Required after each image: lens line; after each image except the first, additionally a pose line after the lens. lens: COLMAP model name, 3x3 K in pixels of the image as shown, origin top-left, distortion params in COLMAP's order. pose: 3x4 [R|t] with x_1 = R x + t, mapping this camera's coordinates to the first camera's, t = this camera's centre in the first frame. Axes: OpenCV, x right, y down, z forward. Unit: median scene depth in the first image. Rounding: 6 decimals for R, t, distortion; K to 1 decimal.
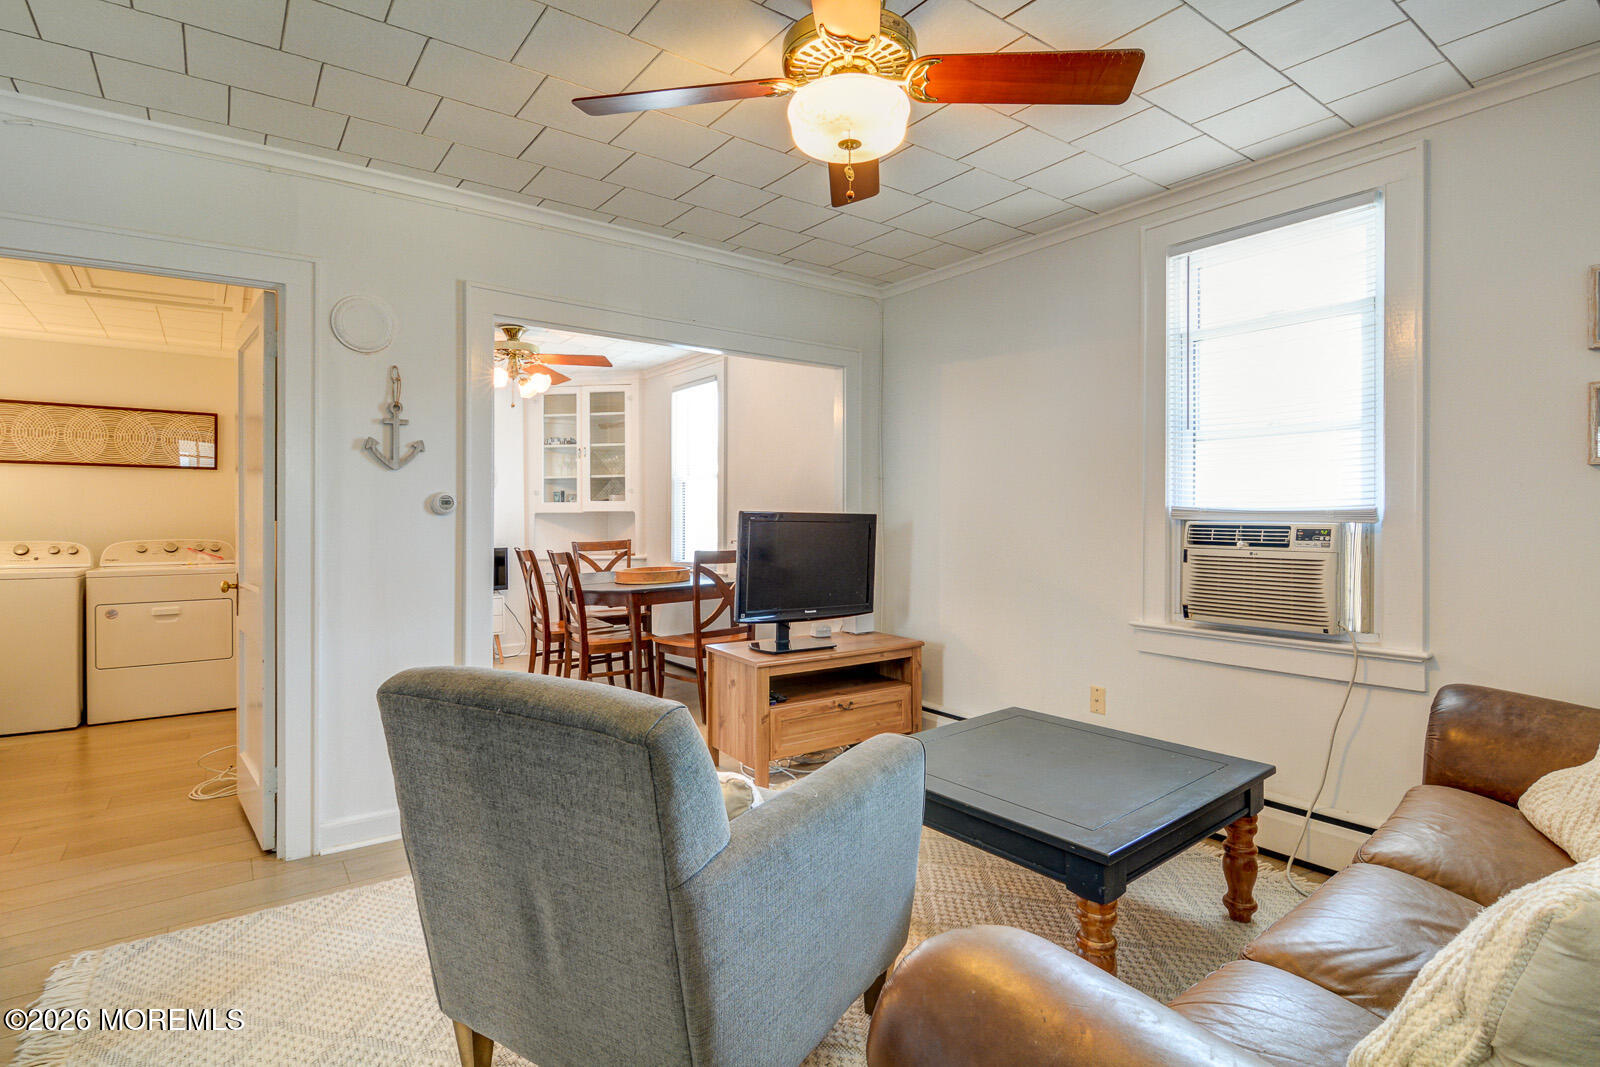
lens RADIAL K [[805.7, 0, 799.1], [0, 805.7, 520.1], [0, 0, 1]] dist [-0.002696, -0.000058]
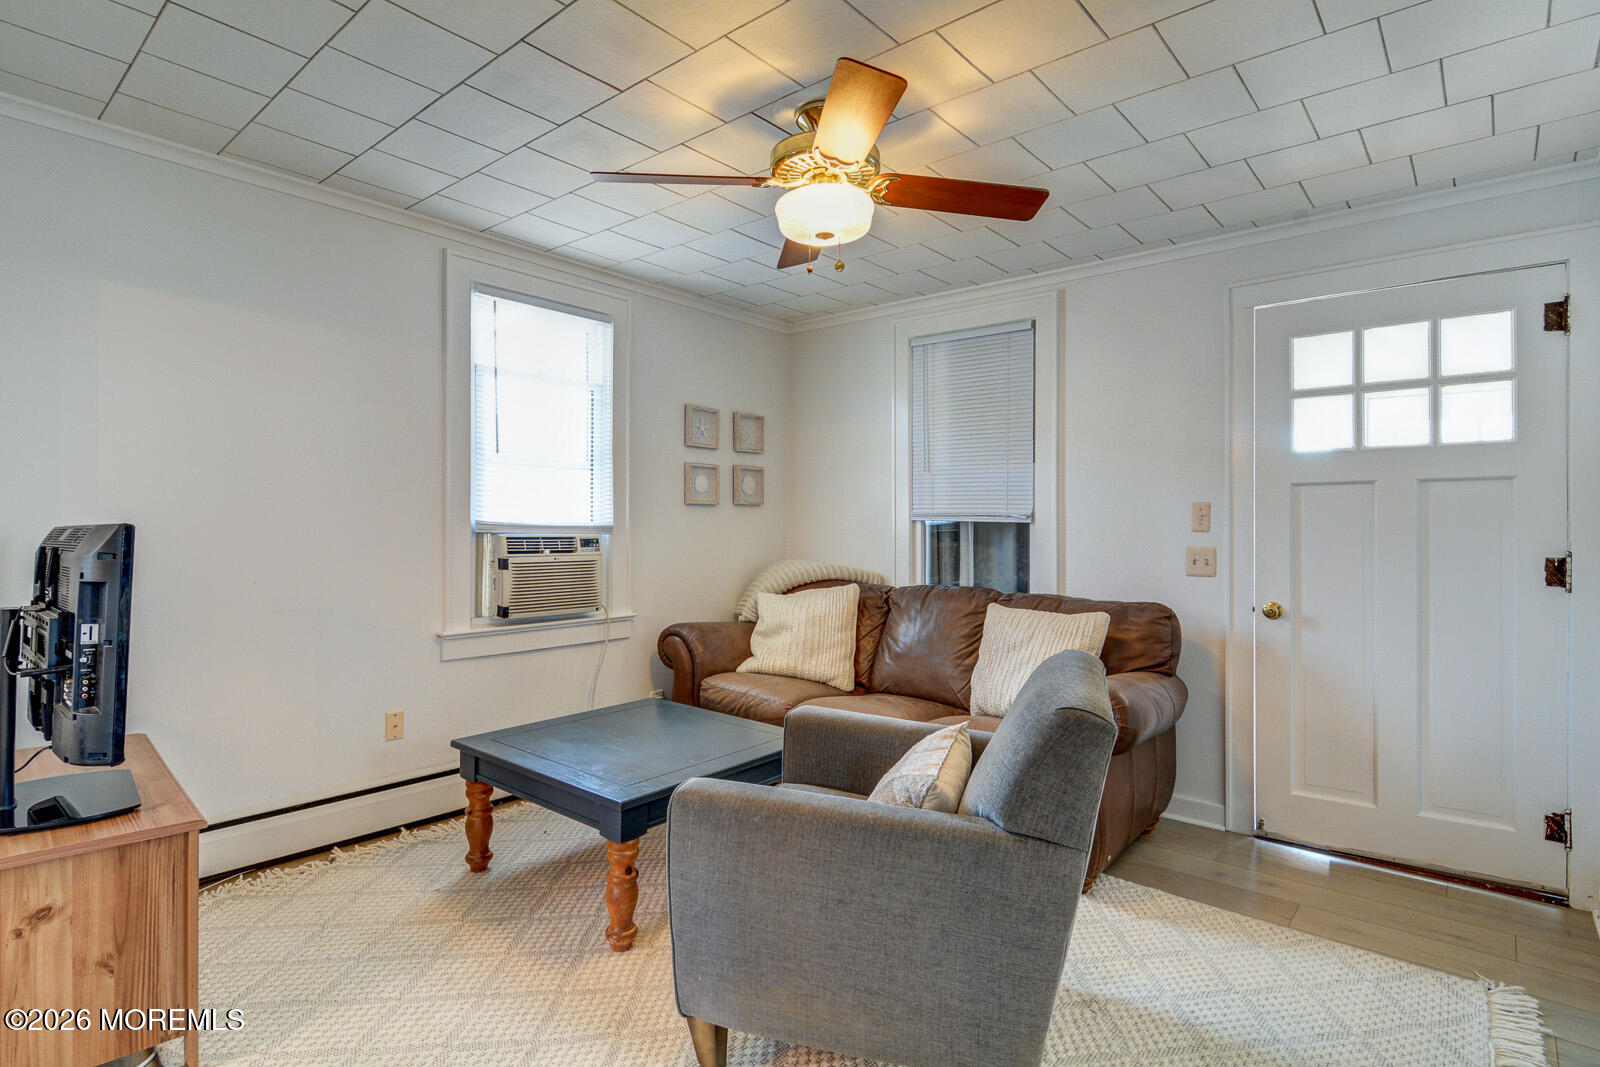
lens RADIAL K [[789.8, 0, 803.9], [0, 789.8, 511.7], [0, 0, 1]] dist [-0.000901, -0.008385]
pose [[-0.219534, 0.012061, 0.975530, -0.728438], [-0.005697, 0.999891, -0.013645, -0.017715], [-0.975588, -0.008553, -0.219441, 0.853448]]
